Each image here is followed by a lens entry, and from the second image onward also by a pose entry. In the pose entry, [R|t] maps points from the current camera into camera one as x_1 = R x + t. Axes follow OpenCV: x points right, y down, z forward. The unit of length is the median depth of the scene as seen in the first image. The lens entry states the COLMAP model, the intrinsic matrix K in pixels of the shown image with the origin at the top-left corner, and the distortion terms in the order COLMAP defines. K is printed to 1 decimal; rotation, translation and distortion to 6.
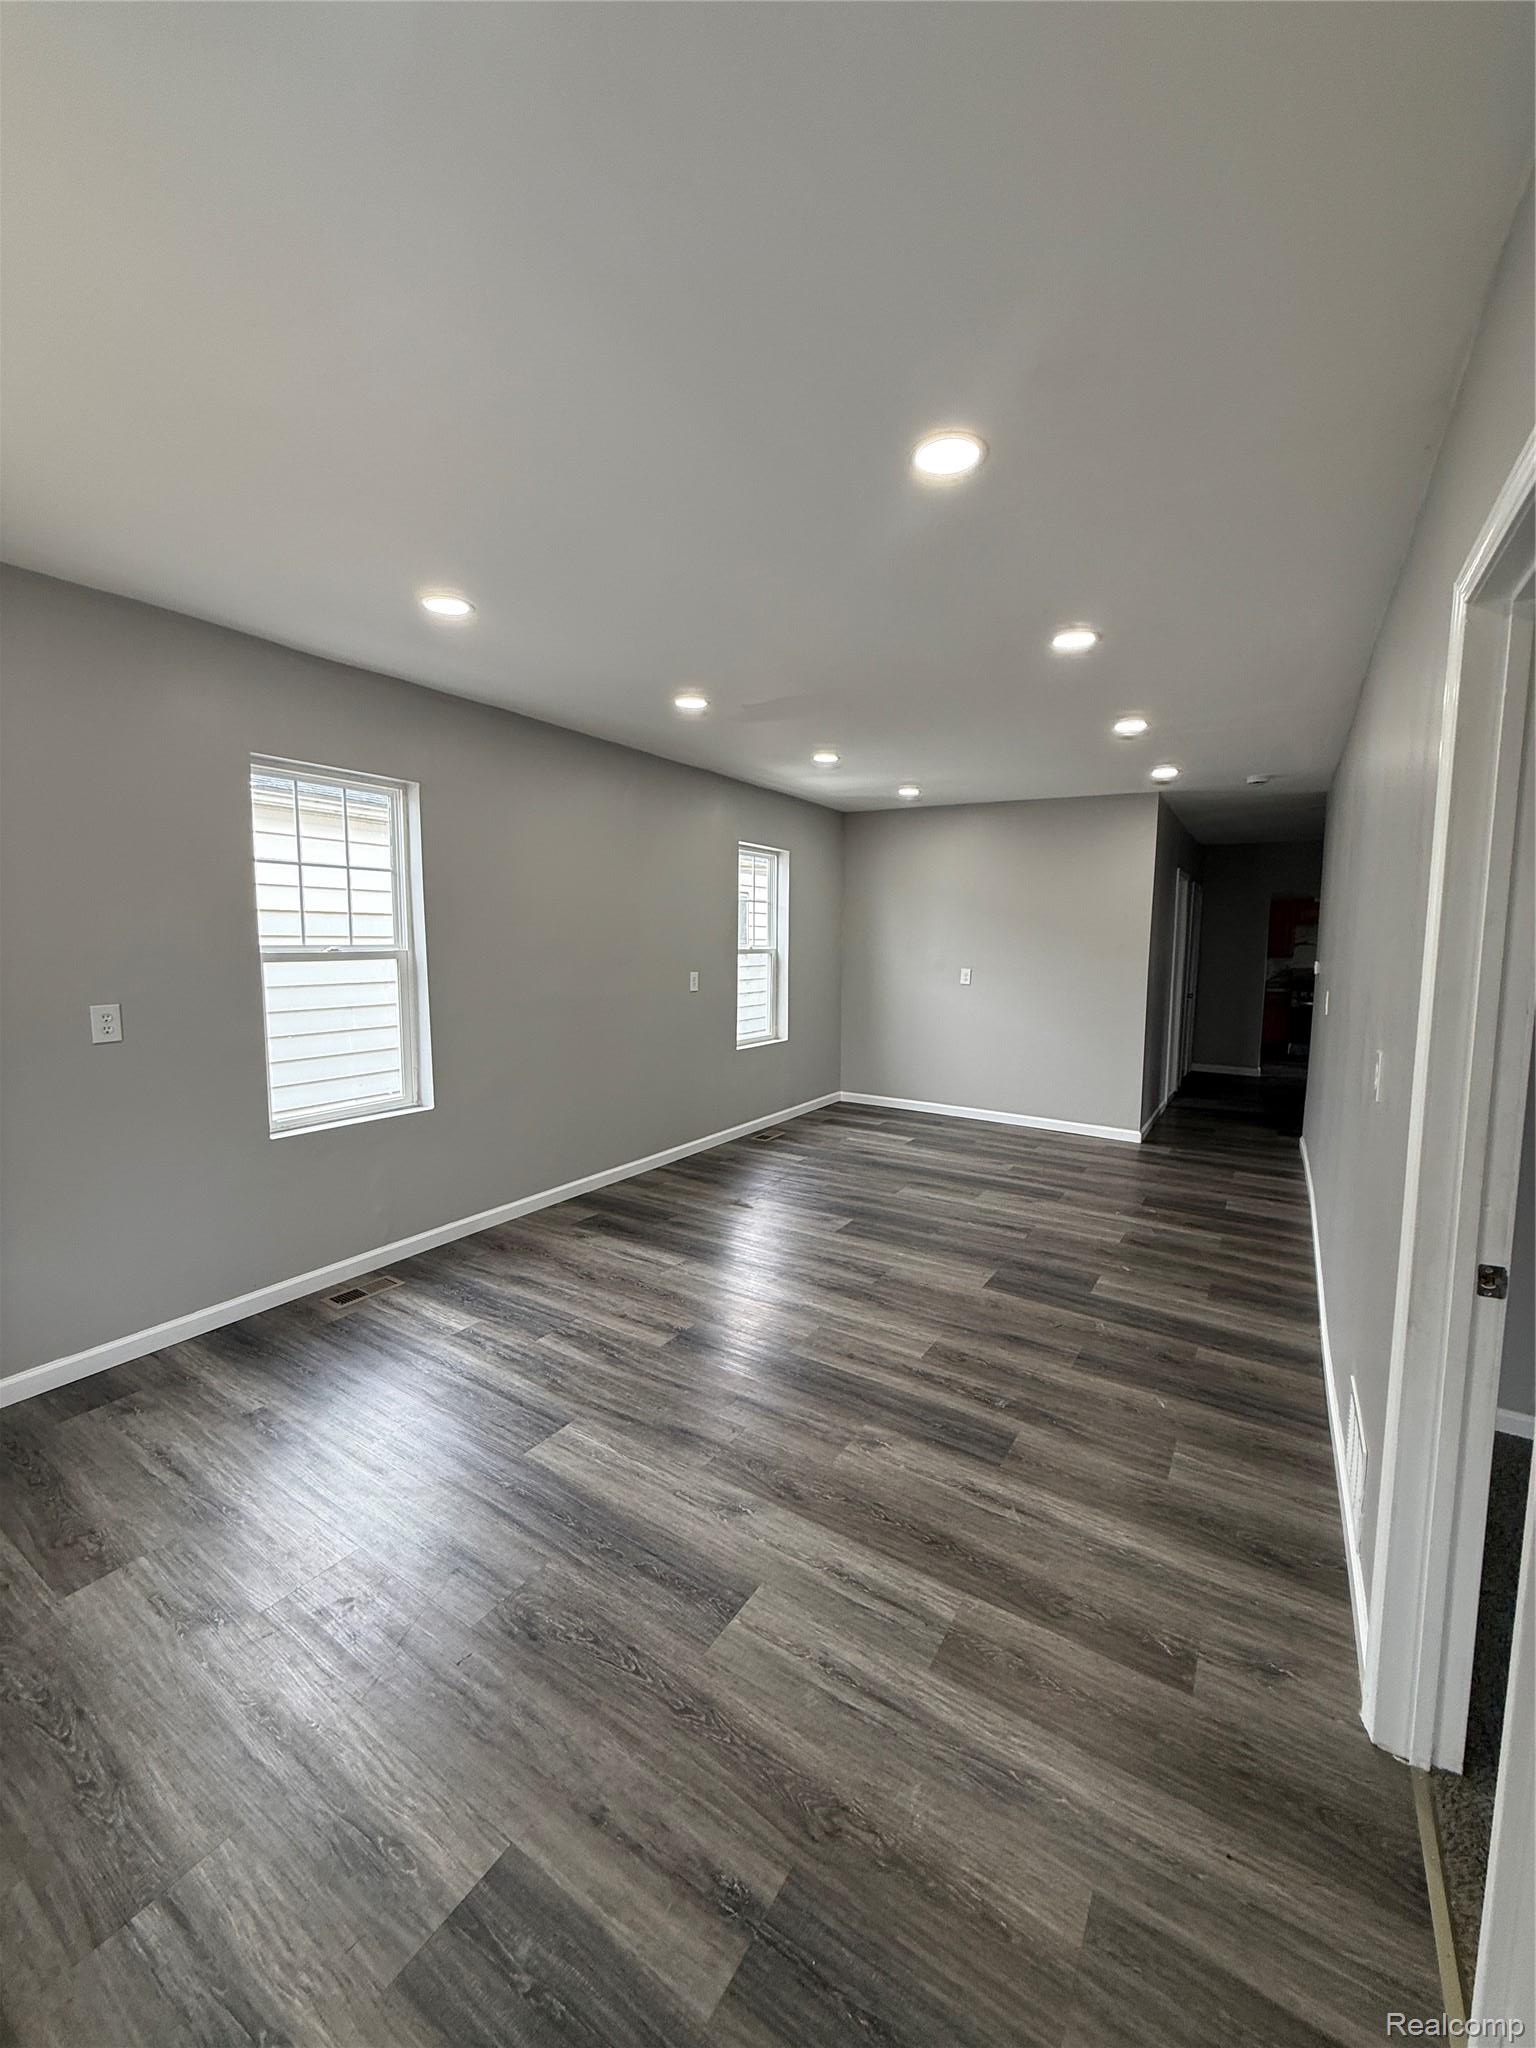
lens RADIAL K [[813.1, 0, 768.0], [0, 813.1, 1024.0], [0, 0, 1]] dist [0.000144, 0.000140]
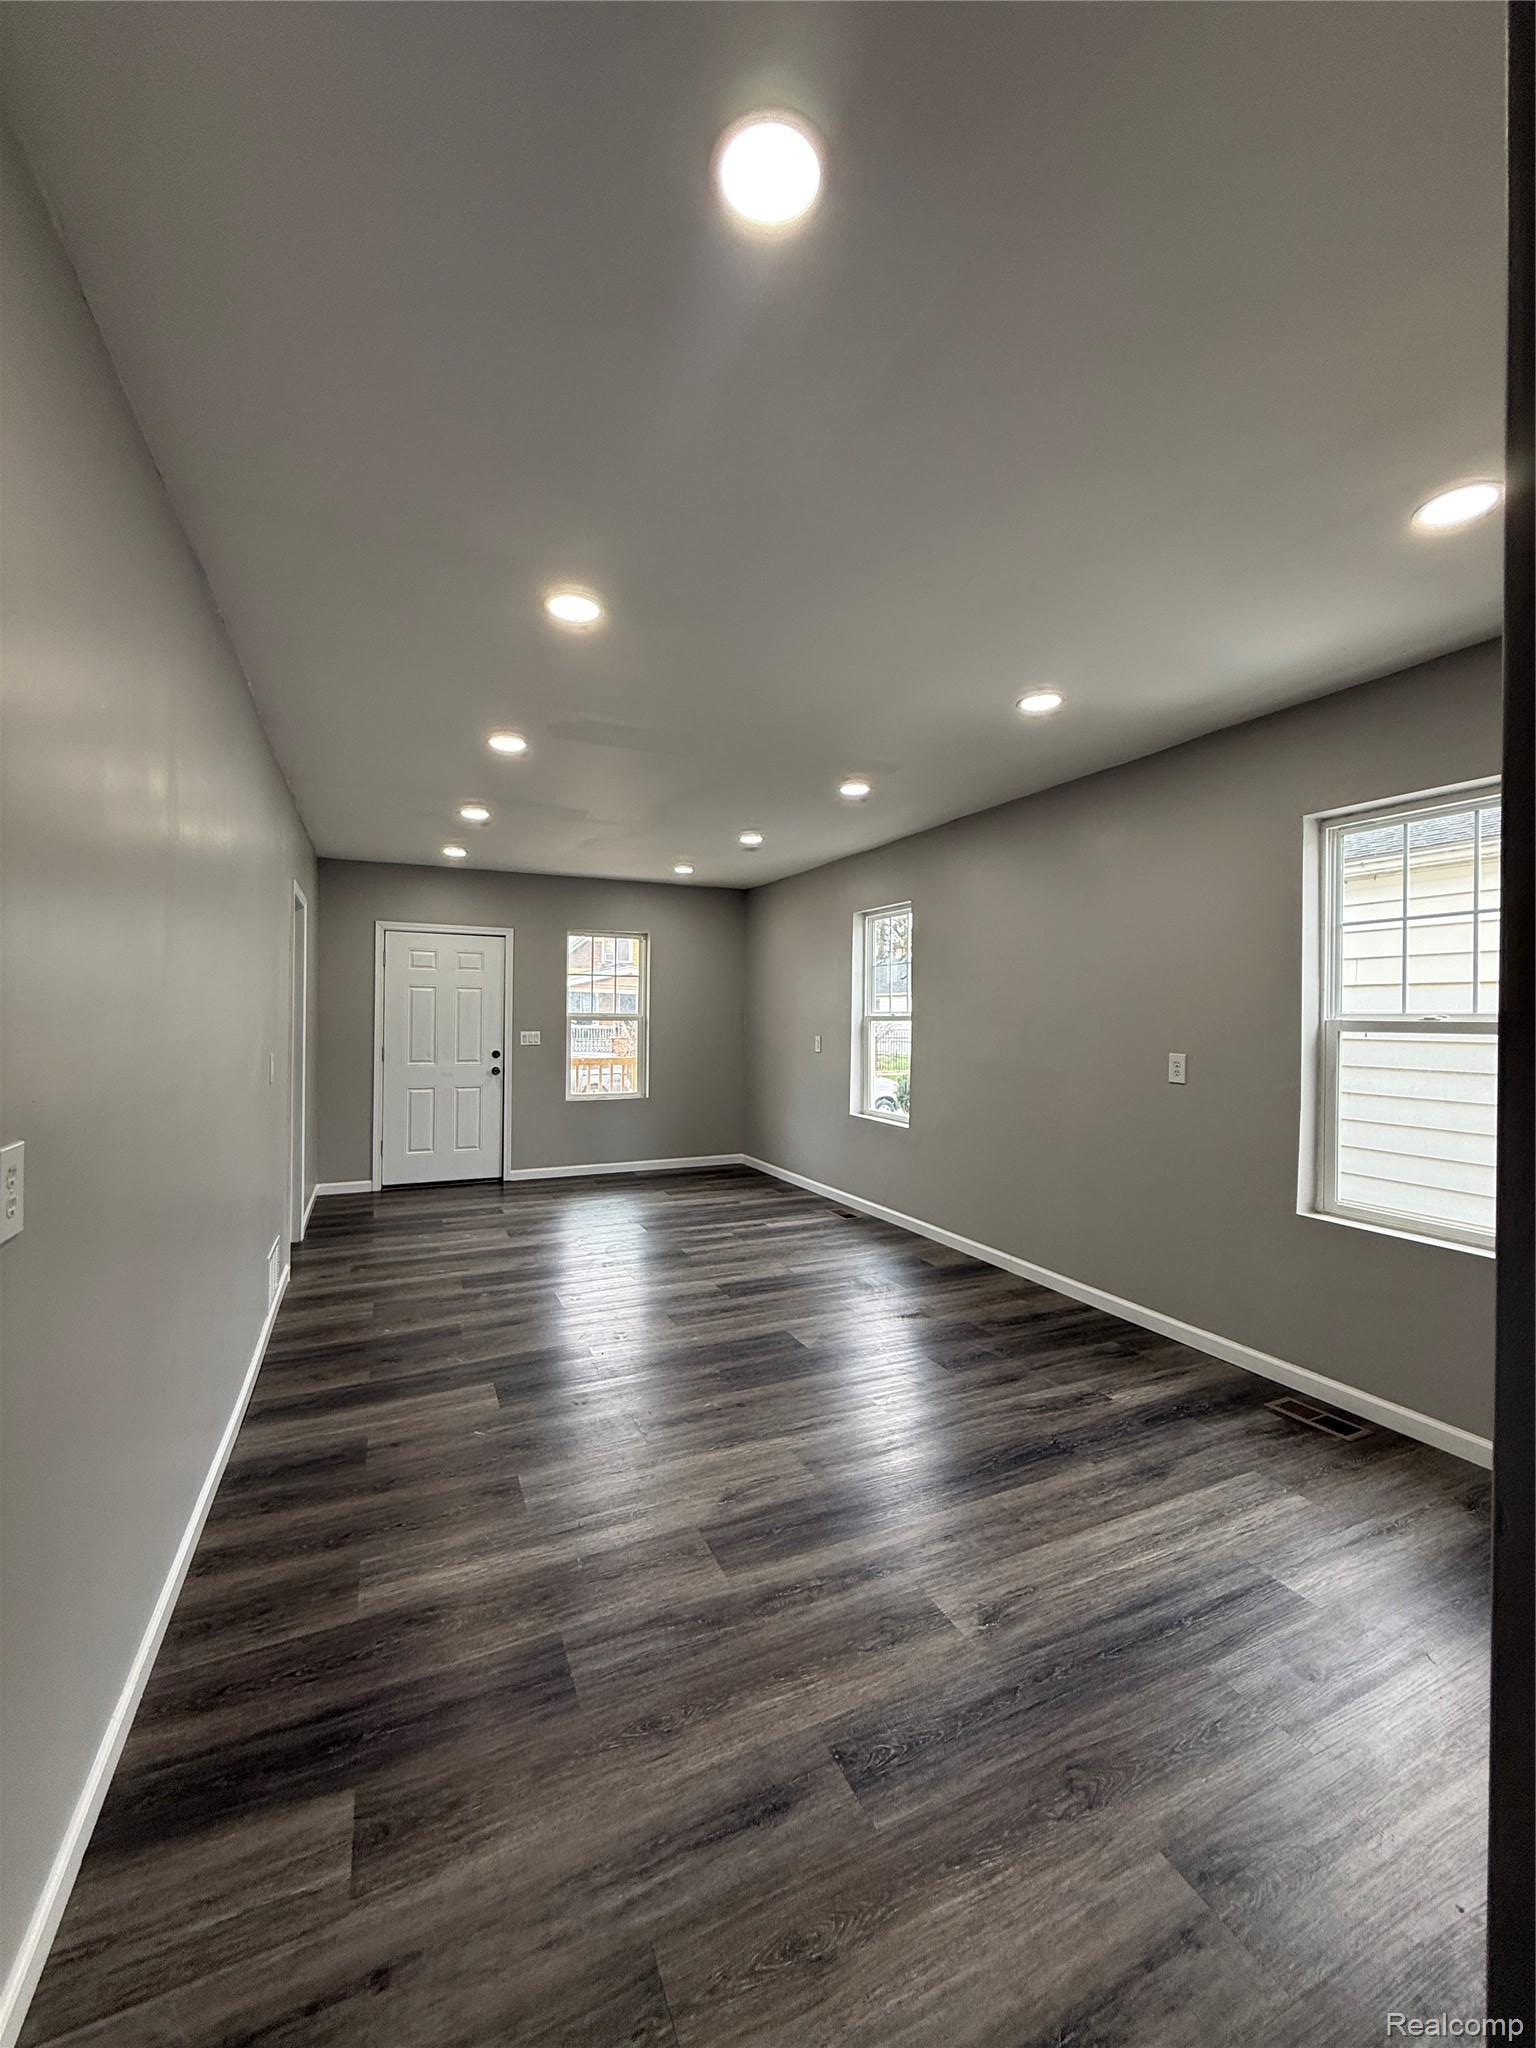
lens RADIAL K [[813.1, 0, 768.0], [0, 813.1, 1024.0], [0, 0, 1]] dist [0.000144, 0.000140]
pose [[-0.537009, -0.004369, -0.843565, 0.837901], [-0.102884, 0.992861, 0.060353, -0.123118], [0.837279, 0.119199, -0.533624, 1.424634]]
